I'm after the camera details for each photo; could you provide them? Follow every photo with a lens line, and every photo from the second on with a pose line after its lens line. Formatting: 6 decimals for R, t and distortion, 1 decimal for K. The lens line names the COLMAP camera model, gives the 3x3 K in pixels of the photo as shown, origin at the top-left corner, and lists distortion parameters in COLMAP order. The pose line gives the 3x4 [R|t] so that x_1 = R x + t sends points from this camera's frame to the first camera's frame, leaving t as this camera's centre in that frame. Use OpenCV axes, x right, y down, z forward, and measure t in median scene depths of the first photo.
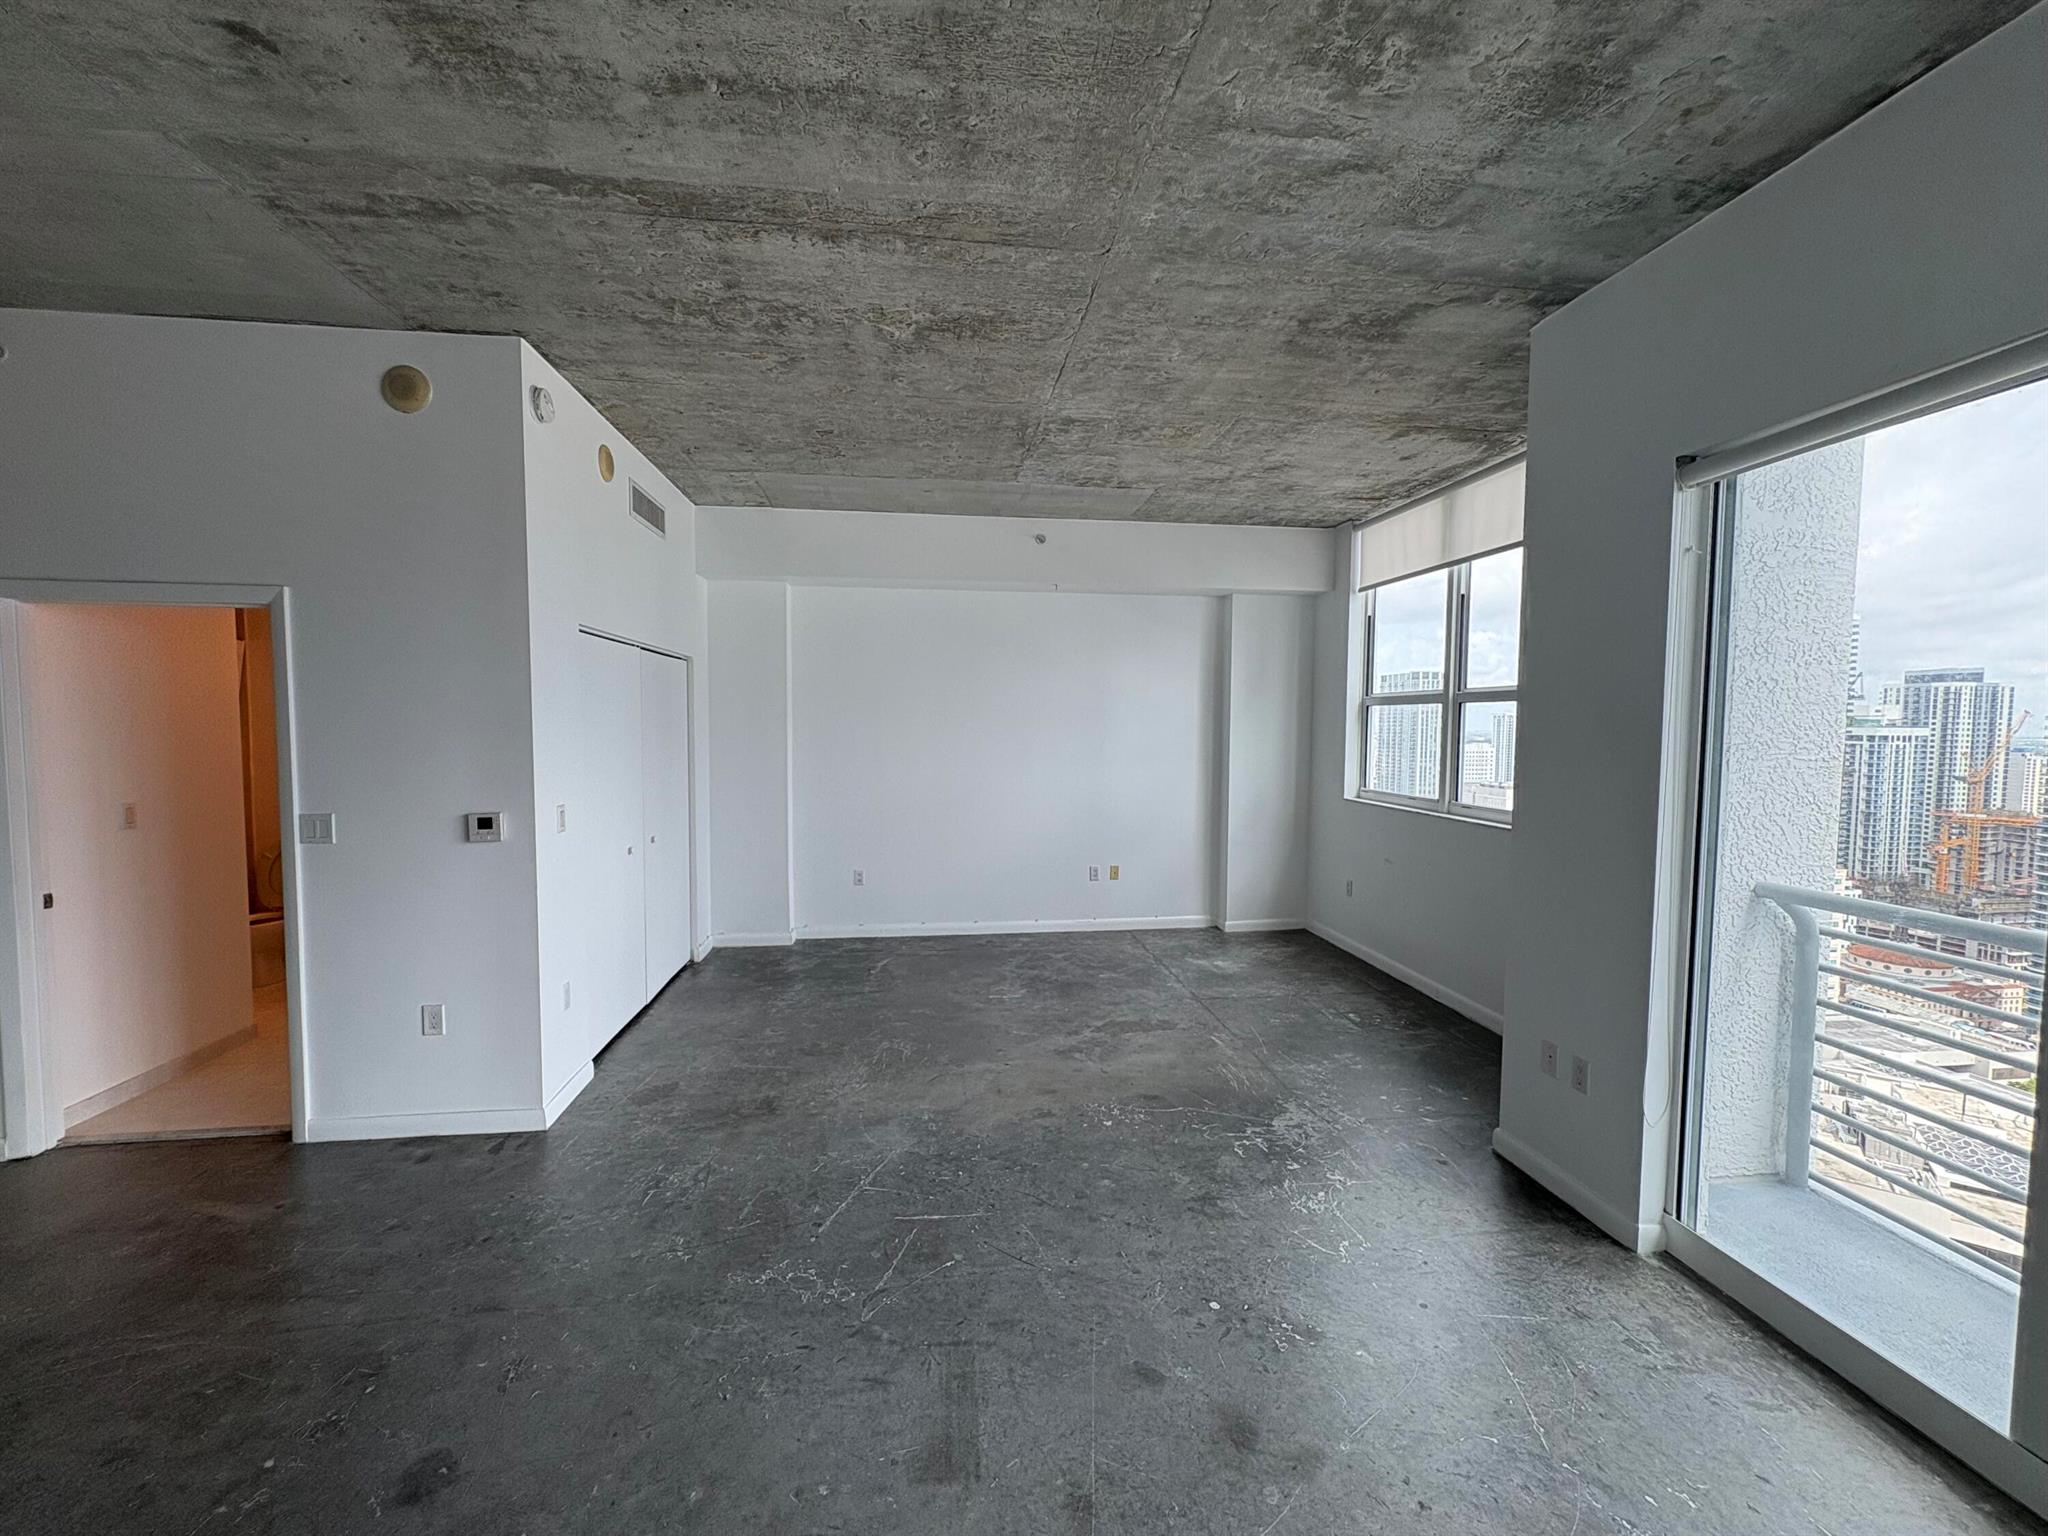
lens RADIAL K [[814.1, 0, 1024.2], [0, 814.1, 767.3], [0, 0, 1]] dist [-0.001178, 0.000851]
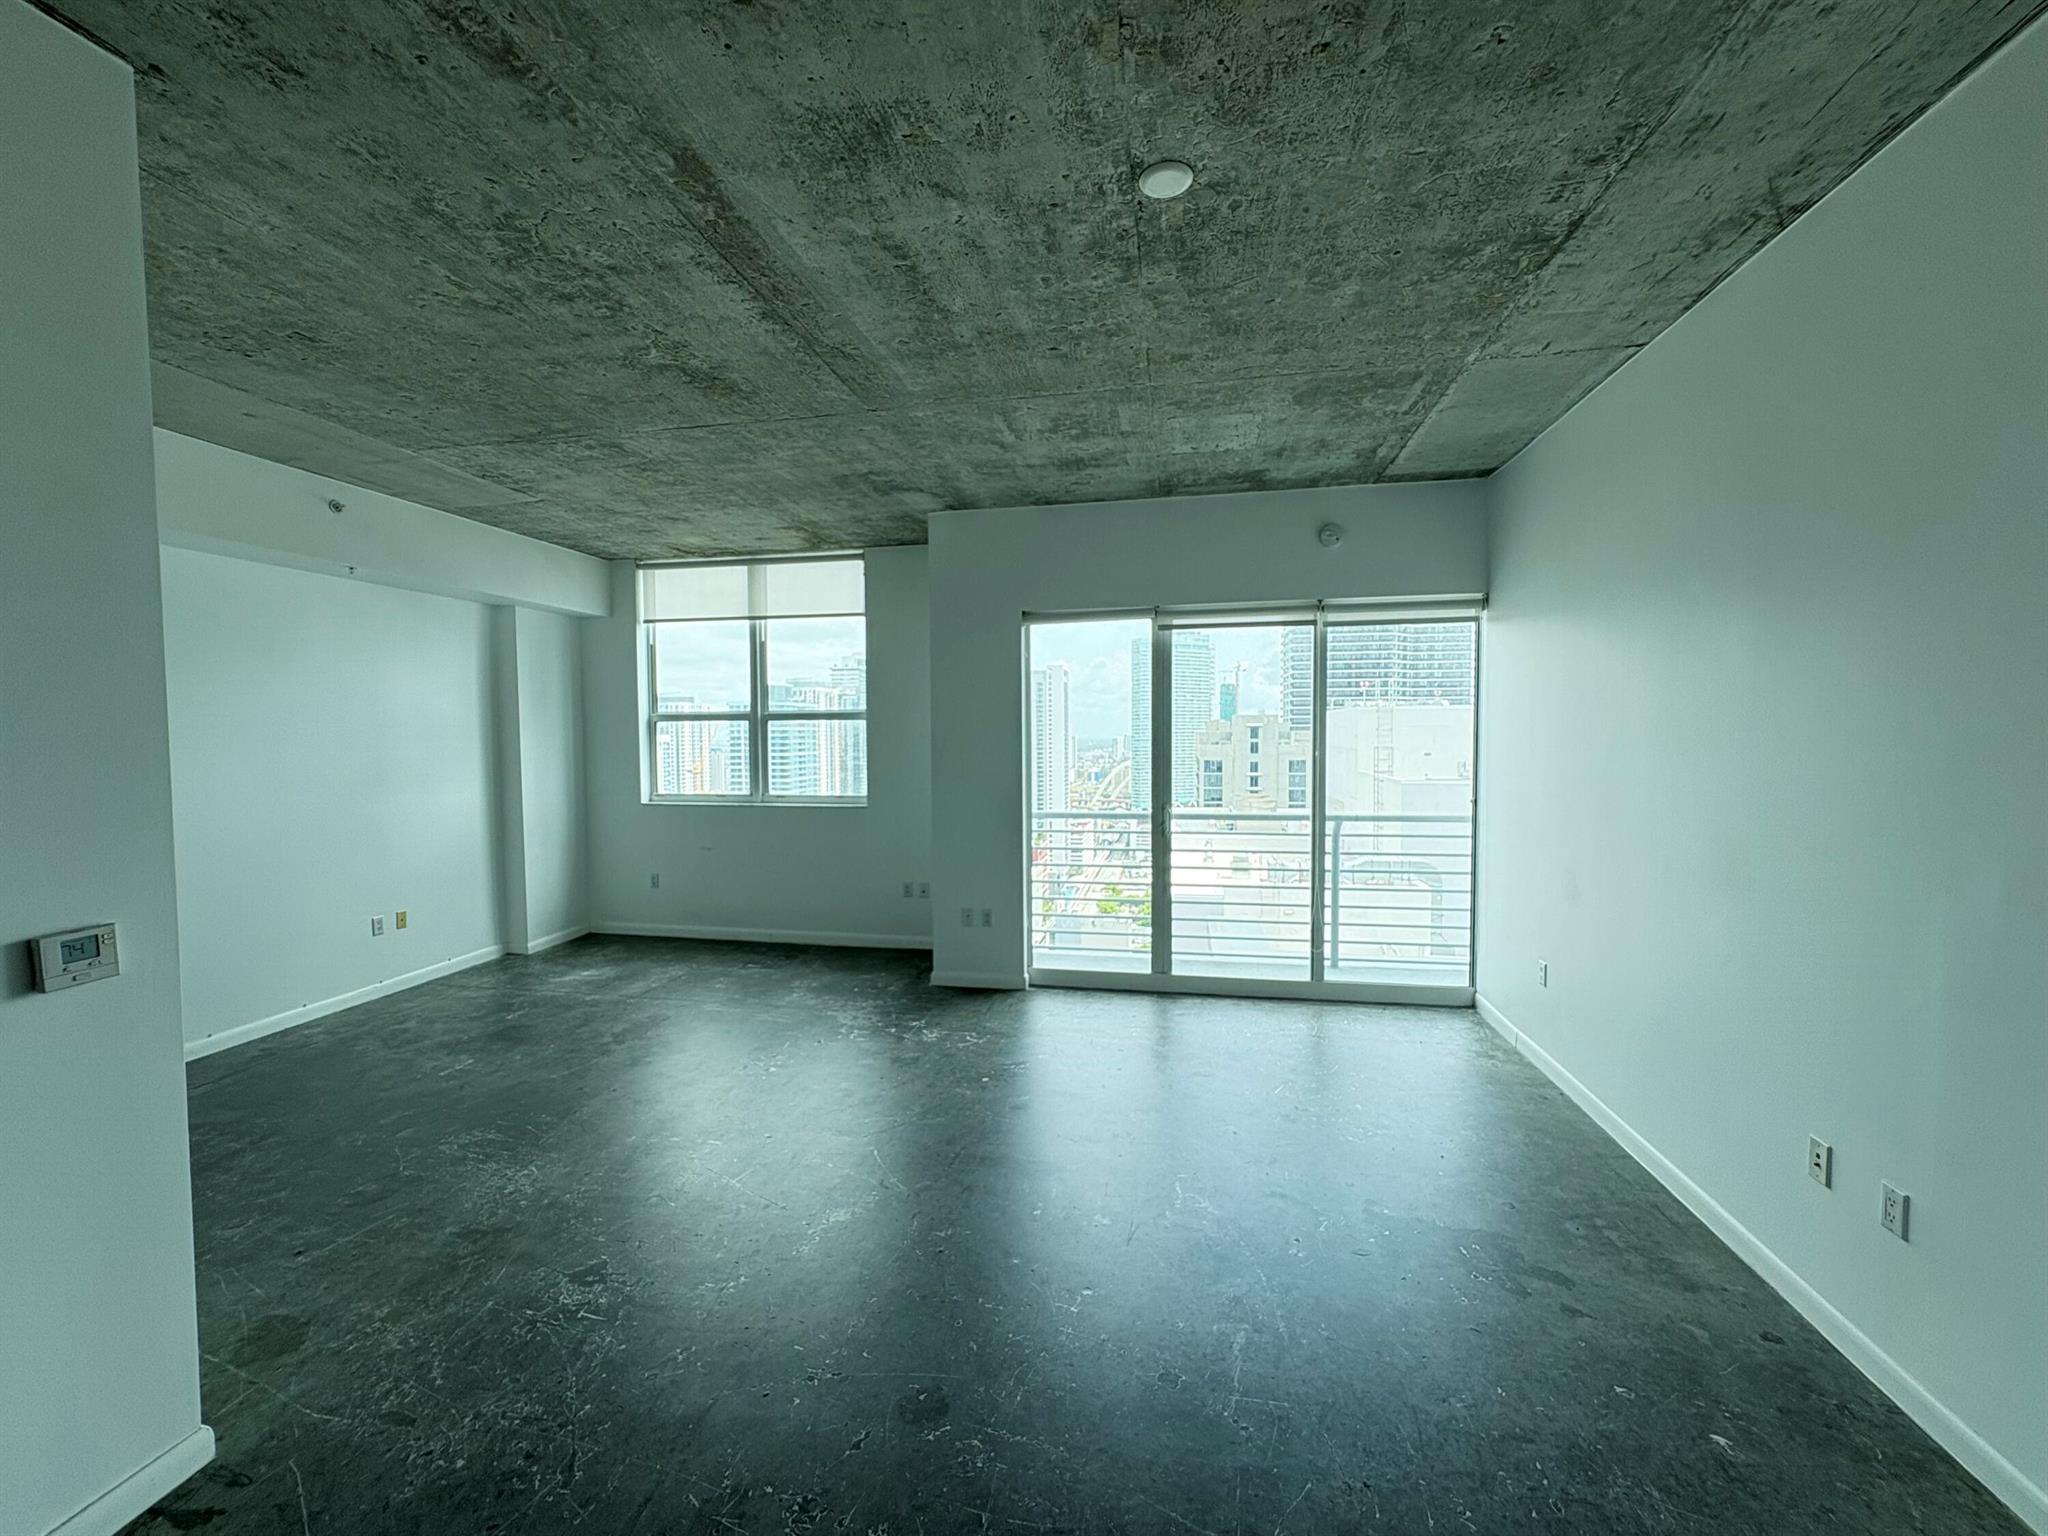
lens RADIAL K [[814.1, 0, 1020.7], [0, 814.1, 767.8], [0, 0, 1]] dist [-0.001178, 0.000851]
pose [[0.316616, -0.048301, 0.947323, -0.727211], [0.061093, 0.997668, 0.030450, -0.019692], [-0.946584, 0.048234, 0.318829, 0.196536]]
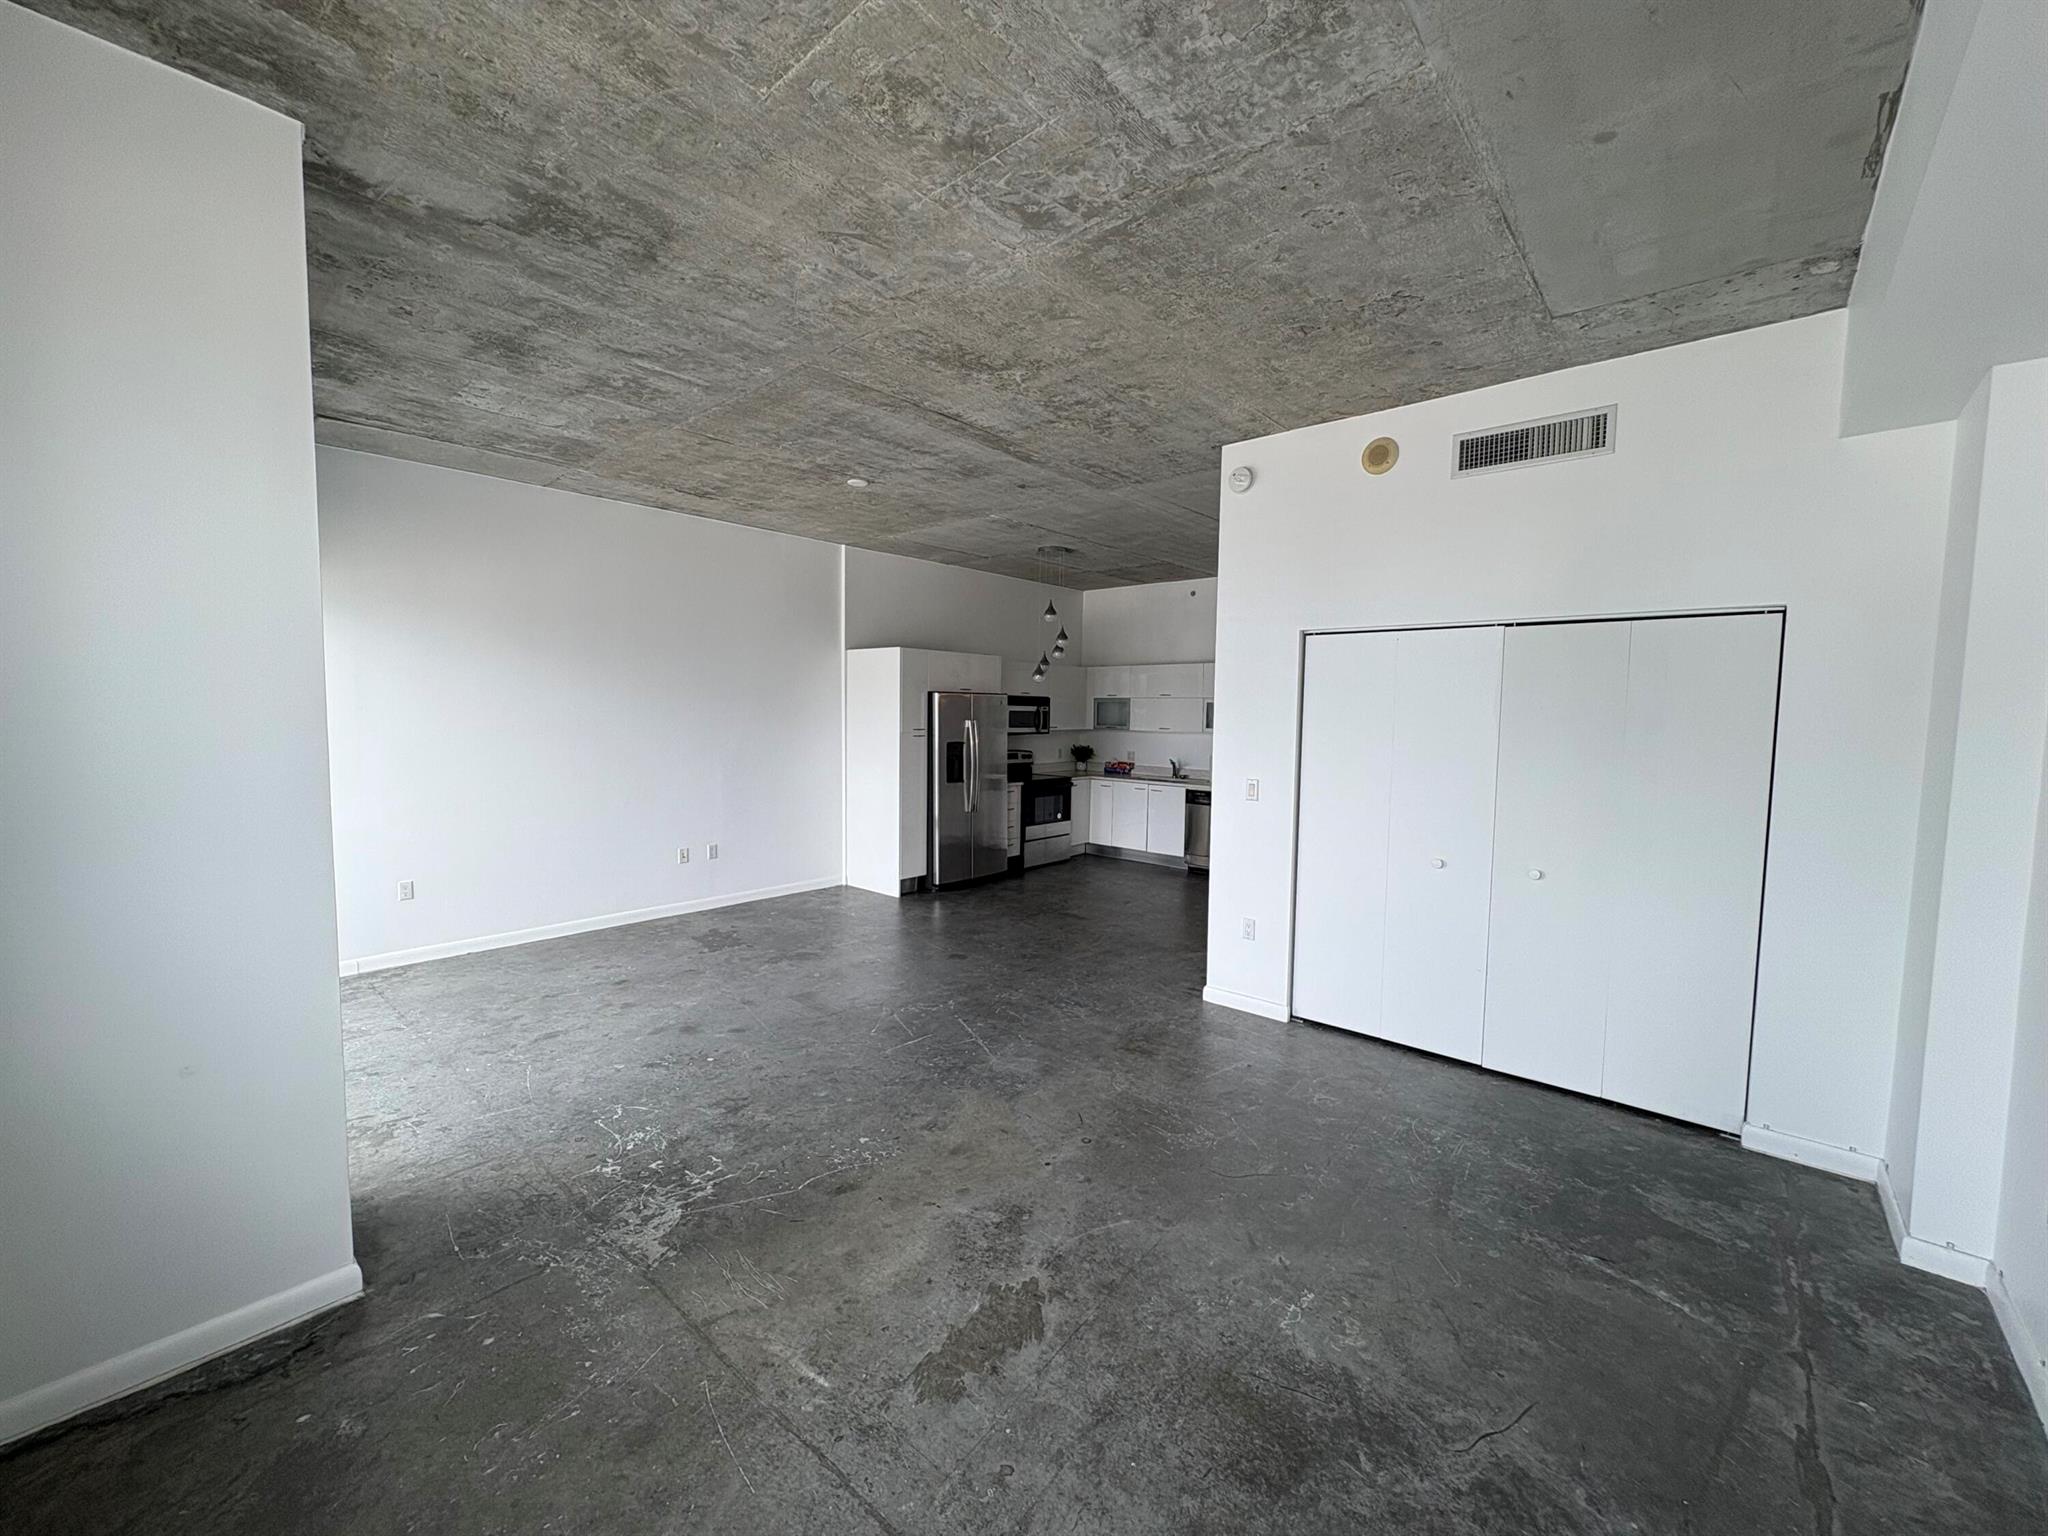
lens RADIAL K [[814.1, 0, 1020.0], [0, 814.1, 766.1], [0, 0, 1]] dist [-0.001178, 0.000851]
pose [[-0.754402, 0.029758, -0.655738, 0.453476], [-0.053325, 0.992892, 0.106407, -0.075120], [0.654243, 0.115241, -0.747452, 1.415053]]
